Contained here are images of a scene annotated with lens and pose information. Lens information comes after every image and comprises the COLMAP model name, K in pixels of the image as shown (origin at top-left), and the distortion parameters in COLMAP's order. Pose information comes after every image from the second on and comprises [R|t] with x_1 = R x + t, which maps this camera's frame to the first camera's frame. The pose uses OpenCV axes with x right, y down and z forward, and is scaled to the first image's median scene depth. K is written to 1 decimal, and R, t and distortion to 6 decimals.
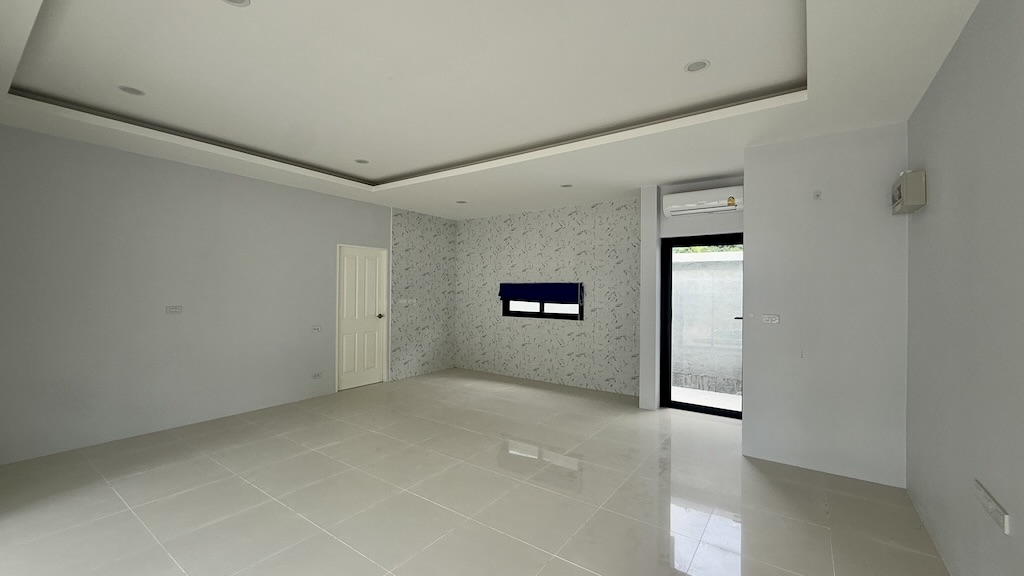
lens RADIAL K [[409.1, 0, 509.9], [0, 409.1, 286.9], [0, 0, 1]] dist [-0.000762, -0.000037]
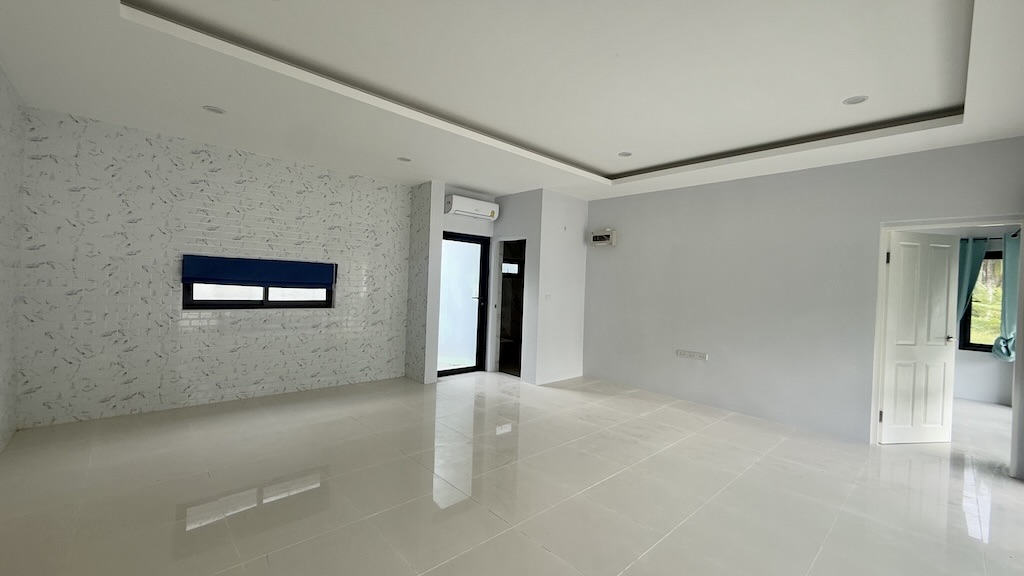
lens RADIAL K [[409.1, 0, 509.9], [0, 409.1, 286.9], [0, 0, 1]] dist [-0.000762, -0.000037]
pose [[0.197116, -0.007808, 0.980349, -0.539367], [-0.043934, 0.998893, 0.016790, 0.007775], [-0.979395, -0.046380, 0.196555, 0.443877]]
